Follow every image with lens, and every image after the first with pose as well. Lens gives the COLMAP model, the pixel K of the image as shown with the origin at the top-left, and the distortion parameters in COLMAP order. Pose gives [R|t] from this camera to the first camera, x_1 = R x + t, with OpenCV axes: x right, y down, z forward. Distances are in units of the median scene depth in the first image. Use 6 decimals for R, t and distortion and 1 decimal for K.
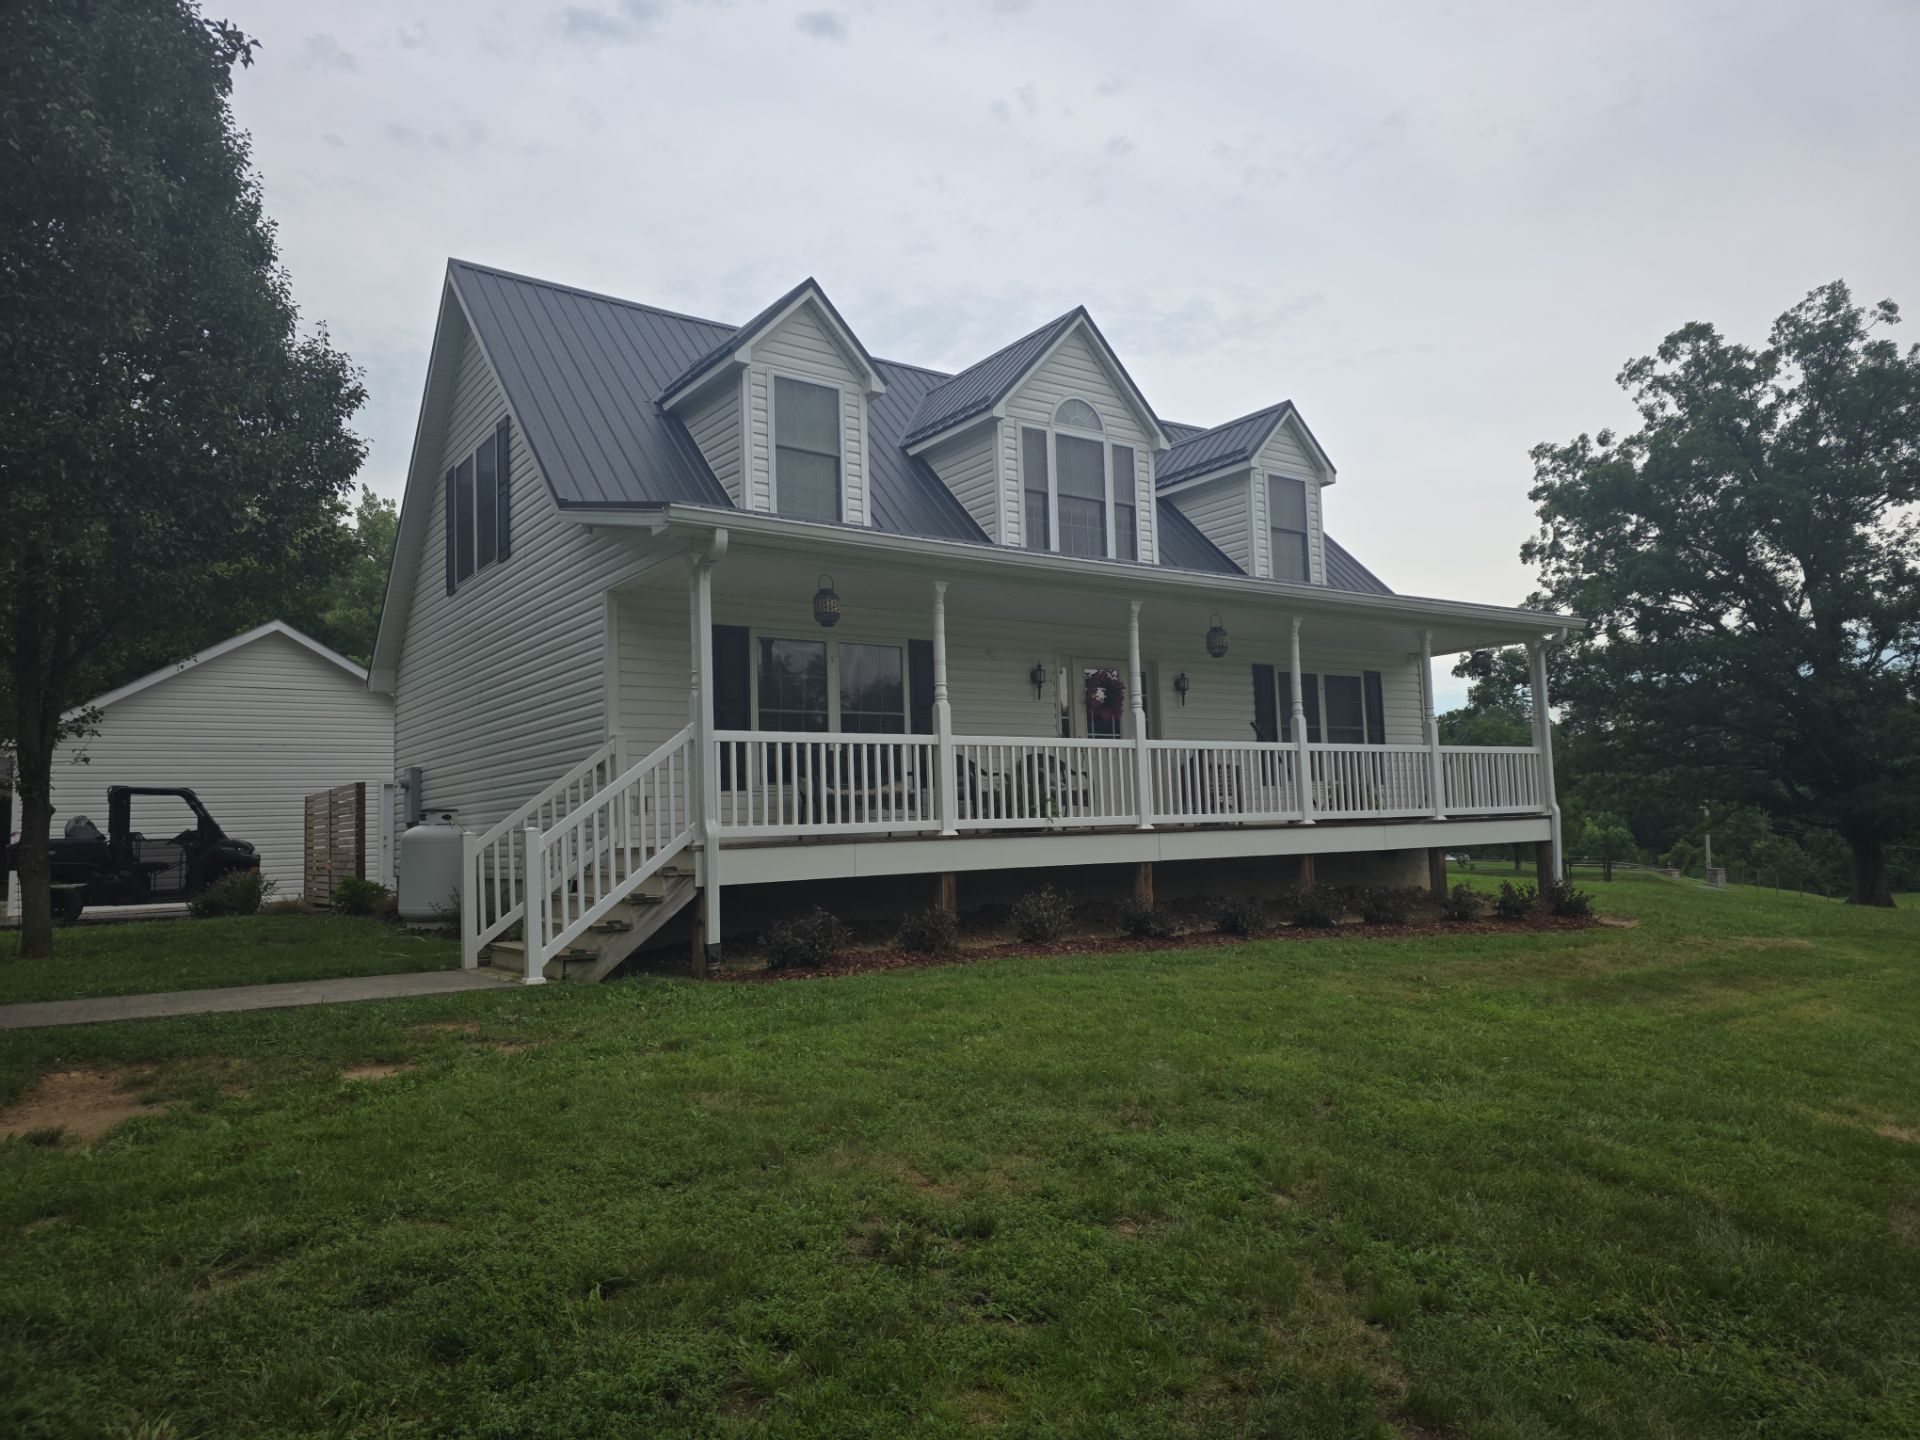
lens RADIAL K [[1254.0, 0, 991.2], [0, 1254.0, 737.6], [0, 0, 1]] dist [0.120048, -0.011128]
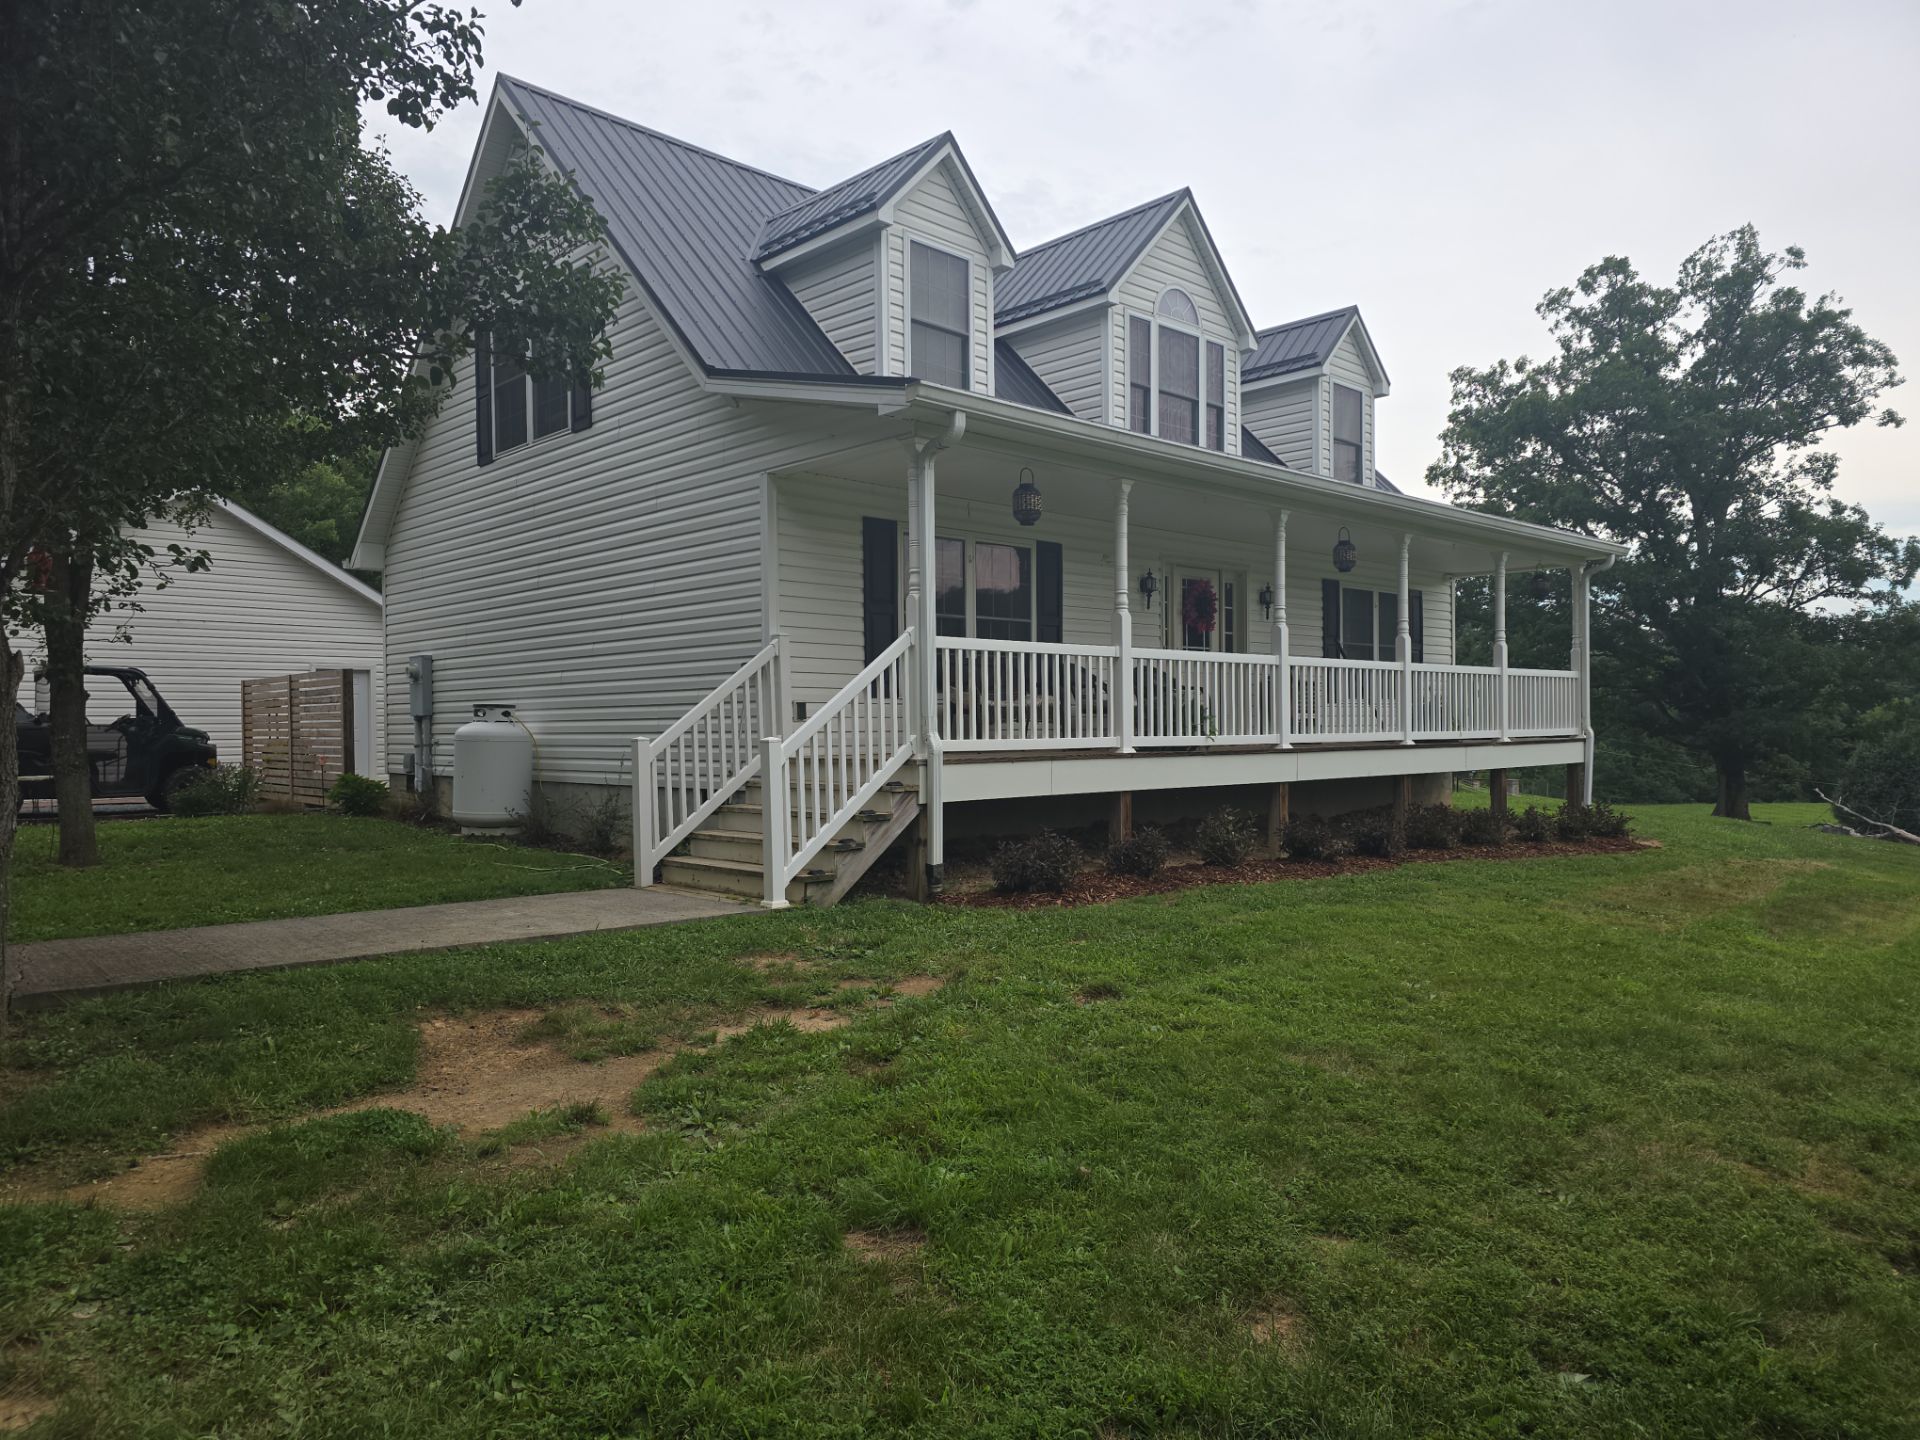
lens RADIAL K [[1254.0, 0, 962.1], [0, 1254.0, 721.8], [0, 0, 1]] dist [0.120048, -0.011128]
pose [[0.989499, 0.025693, 0.142235, -0.221661], [-0.035291, 0.997236, 0.065379, -0.002177], [-0.140162, -0.069712, 0.987671, 0.061010]]
